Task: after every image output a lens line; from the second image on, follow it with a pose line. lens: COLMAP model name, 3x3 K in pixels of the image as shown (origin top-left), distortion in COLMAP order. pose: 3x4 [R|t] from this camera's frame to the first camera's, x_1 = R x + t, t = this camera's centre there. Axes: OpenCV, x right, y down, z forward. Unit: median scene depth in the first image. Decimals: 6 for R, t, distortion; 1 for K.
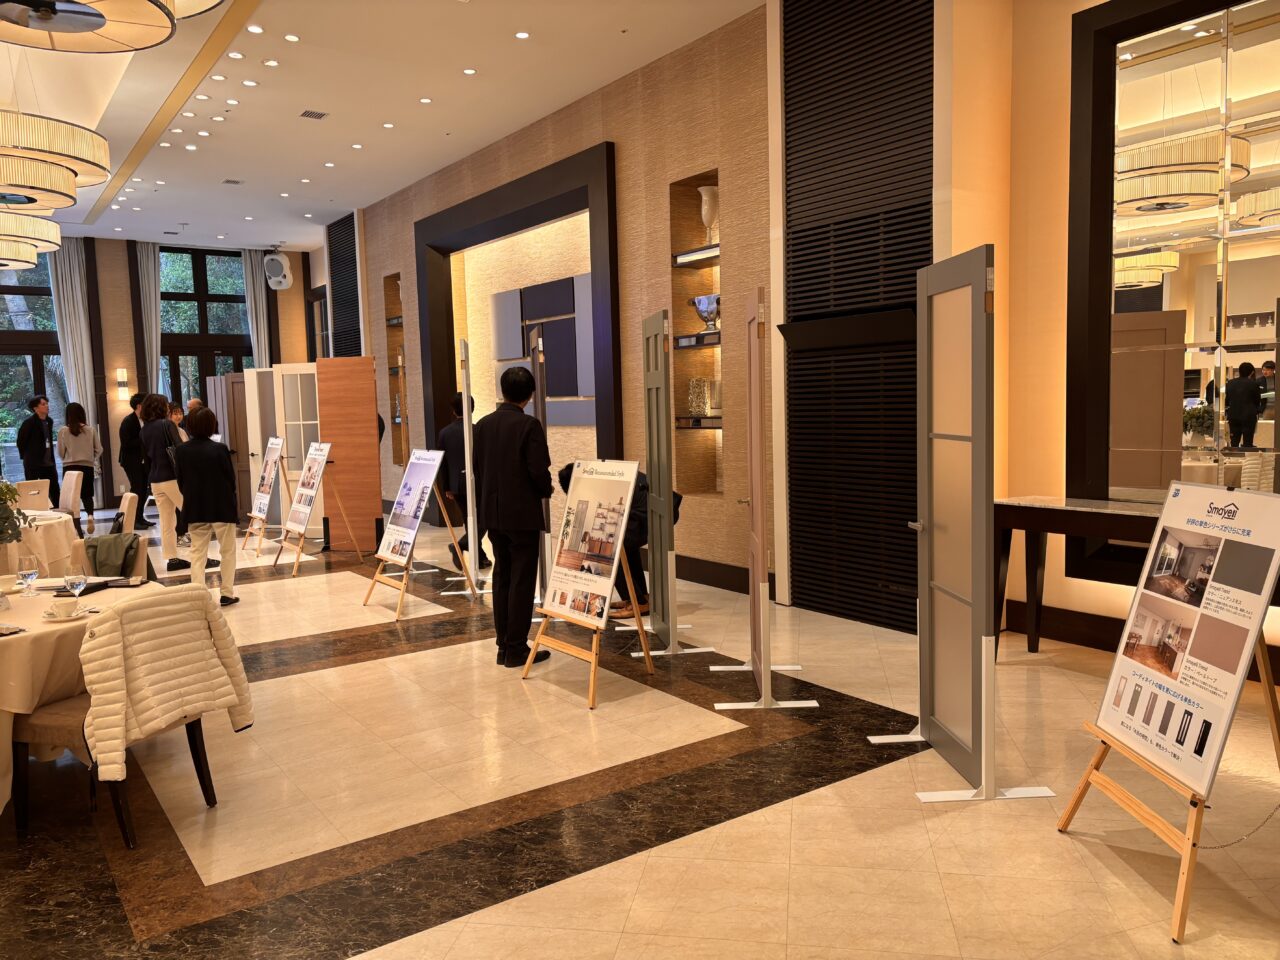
lens RADIAL K [[970.5, 0, 640.0], [0, 970.5, 480.0], [0, 0, 1]] dist [0.002479, 0.000539]
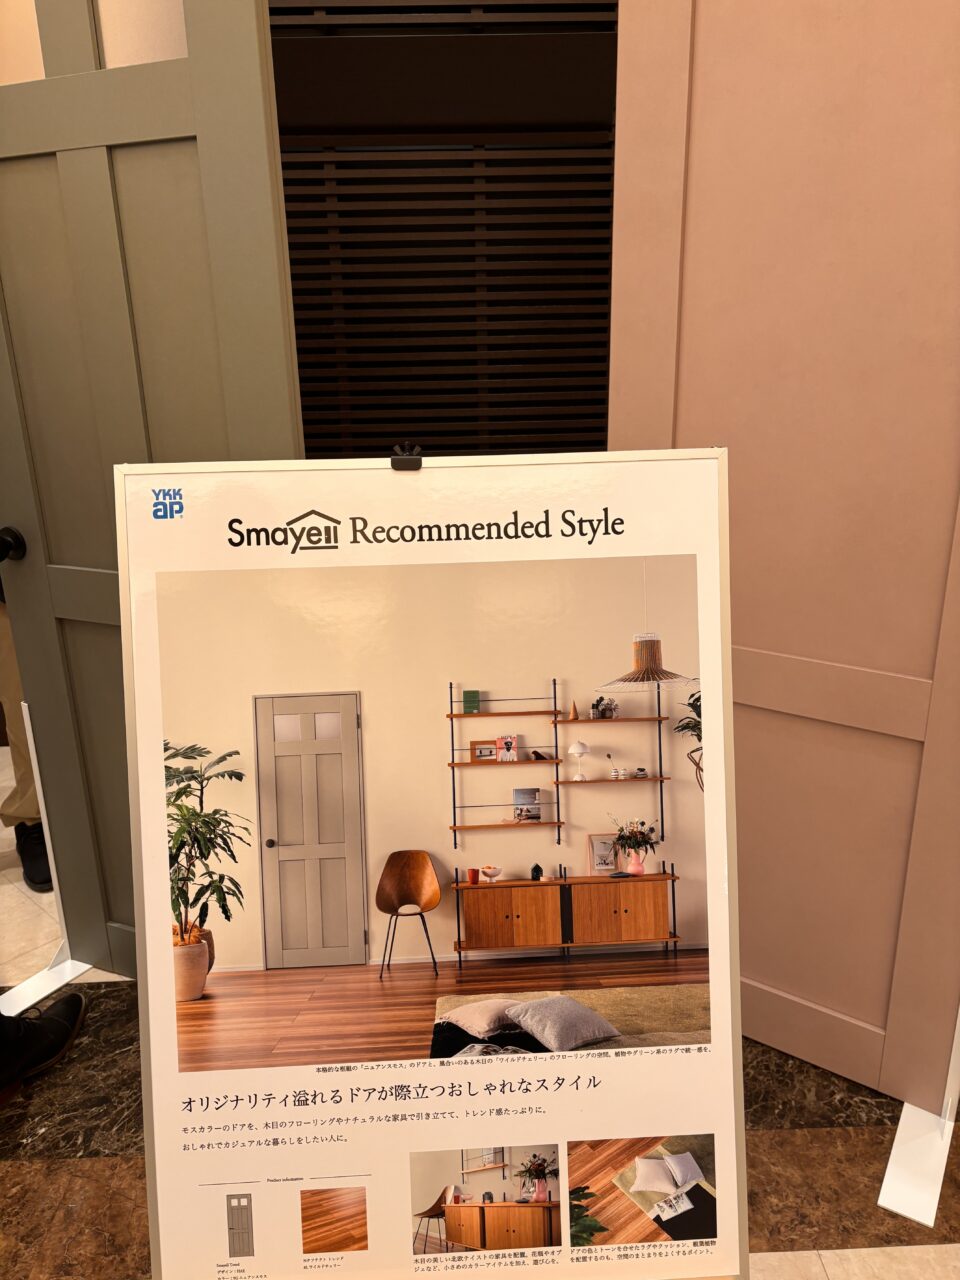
lens RADIAL K [[970.5, 0, 480.0], [0, 970.5, 640.0], [0, 0, 1]] dist [0.002479, 0.000539]
pose [[0.547609, -0.250621, 0.798319, -0.190923], [0.075207, 0.964970, 0.251350, -0.033711], [-0.833348, -0.077602, 0.547275, 0.901621]]
